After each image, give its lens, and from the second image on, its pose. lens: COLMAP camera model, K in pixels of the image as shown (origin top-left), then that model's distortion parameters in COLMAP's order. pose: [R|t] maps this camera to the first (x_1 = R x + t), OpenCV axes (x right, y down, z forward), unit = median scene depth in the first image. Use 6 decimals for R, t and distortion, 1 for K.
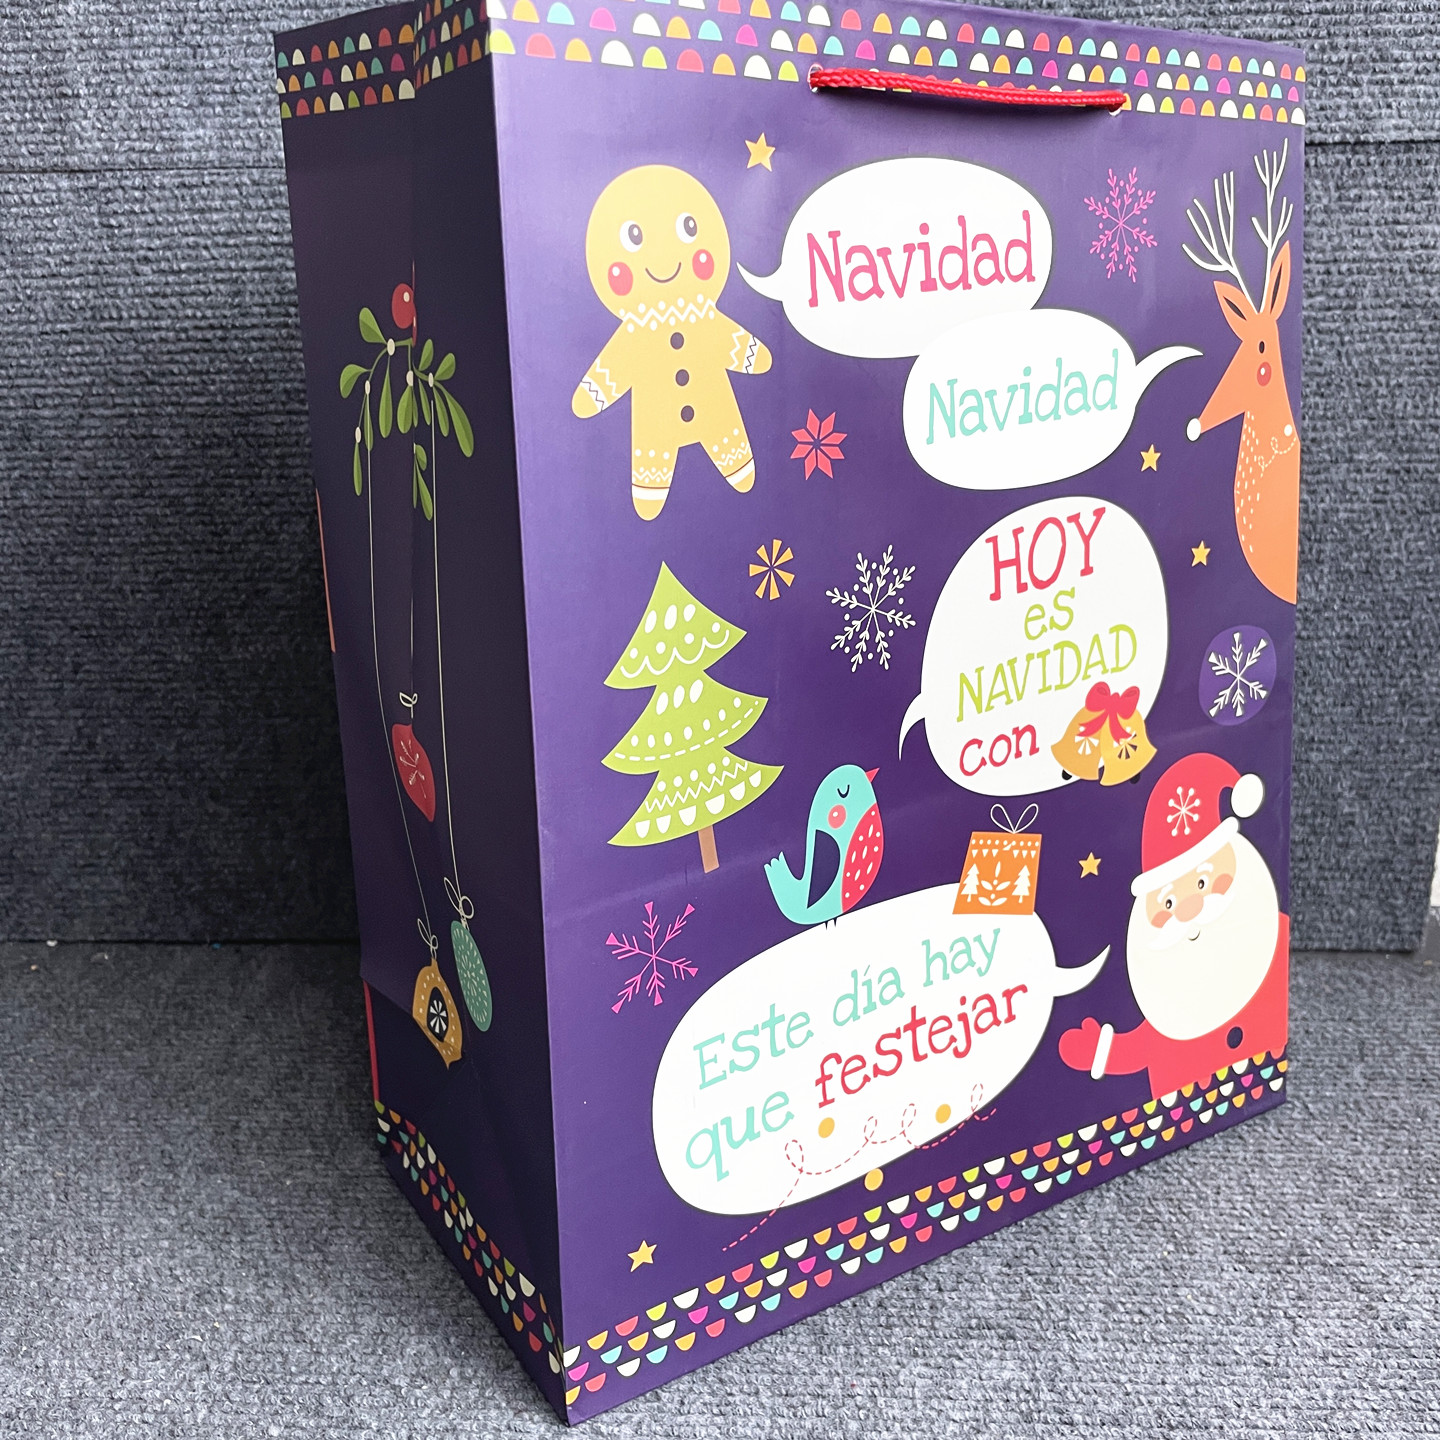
lens RADIAL K [[1486.9, 0, 726.8], [0, 1486.9, 746.6], [0, 0, 1]] dist [0.053846, -0.095325]
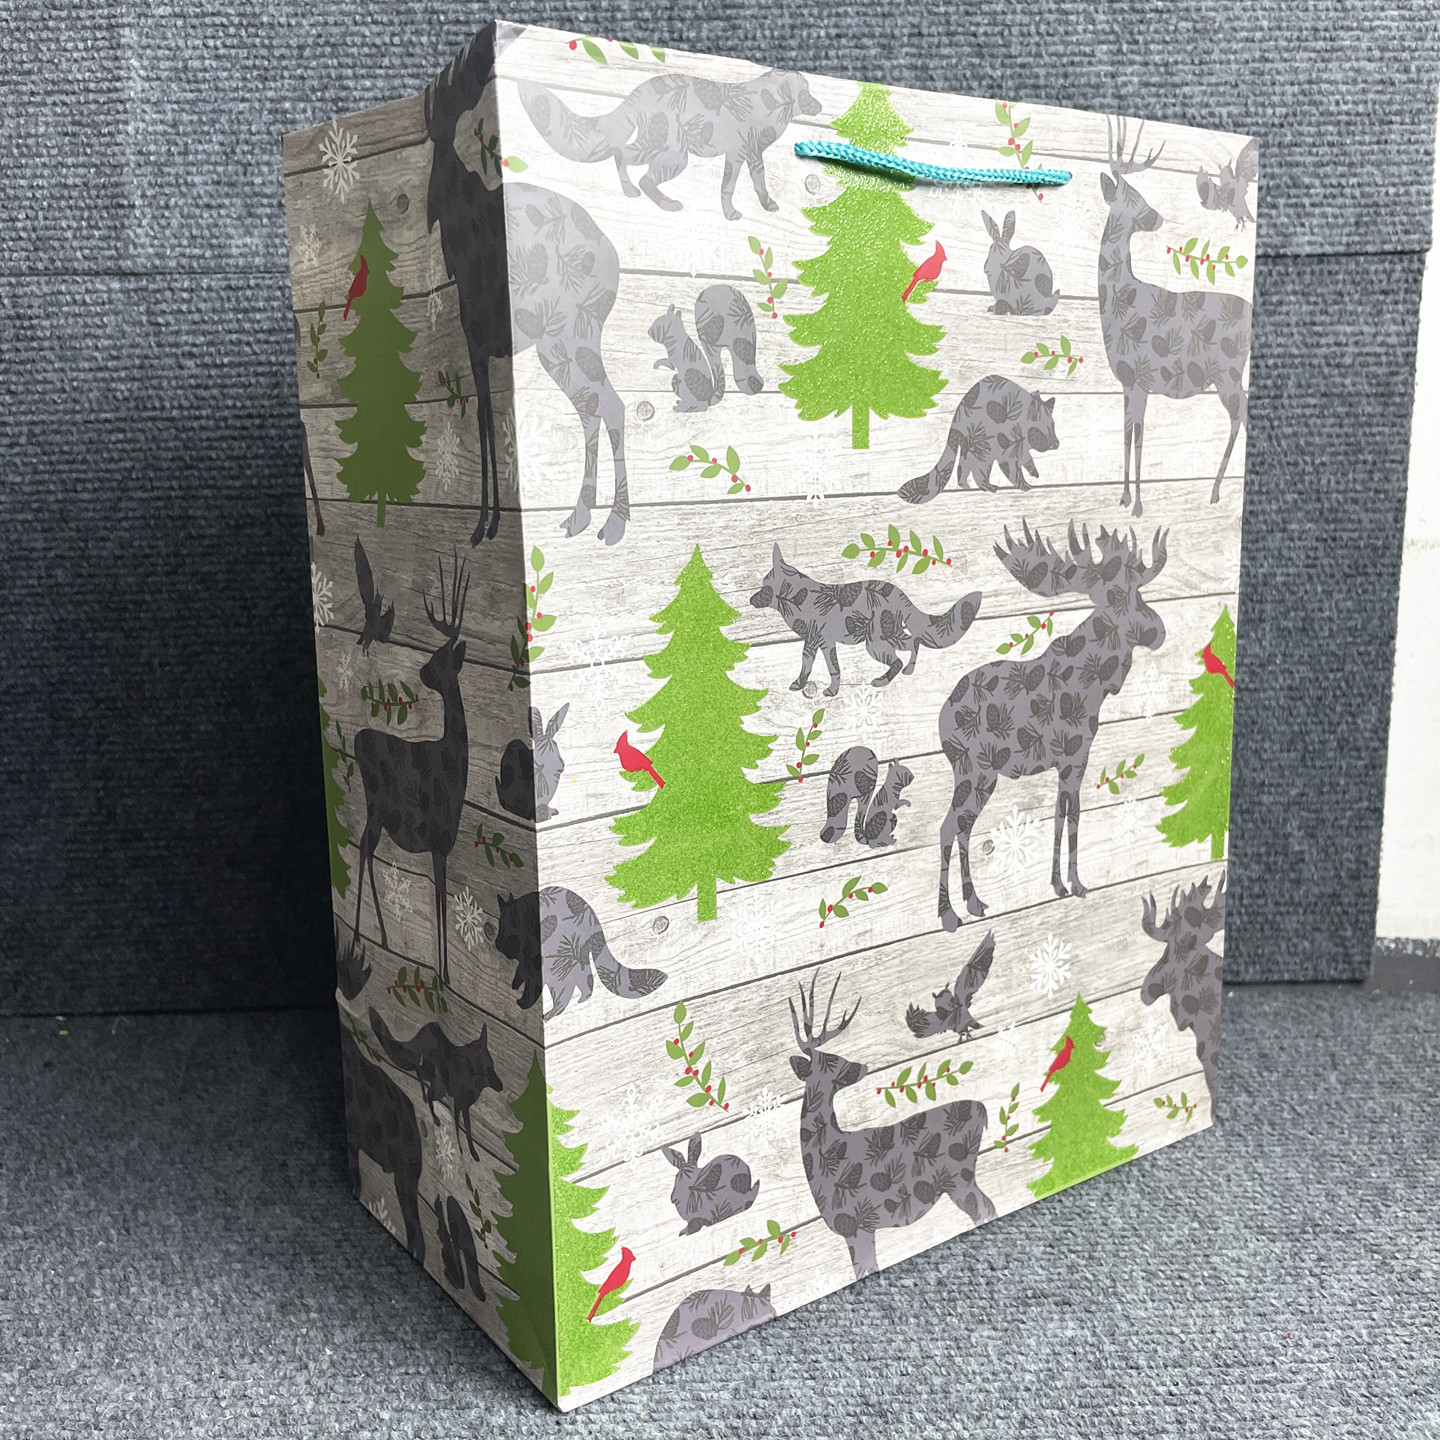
lens RADIAL K [[1483.4, 0, 720.0], [0, 1483.4, 720.0], [0, 0, 1]] dist [0.050955, -0.087456]
pose [[0.996907, -0.015388, 0.077072, -0.099196], [0.024181, 0.993130, -0.114489, 0.071847], [-0.074781, 0.115999, 0.990430, -0.065691]]
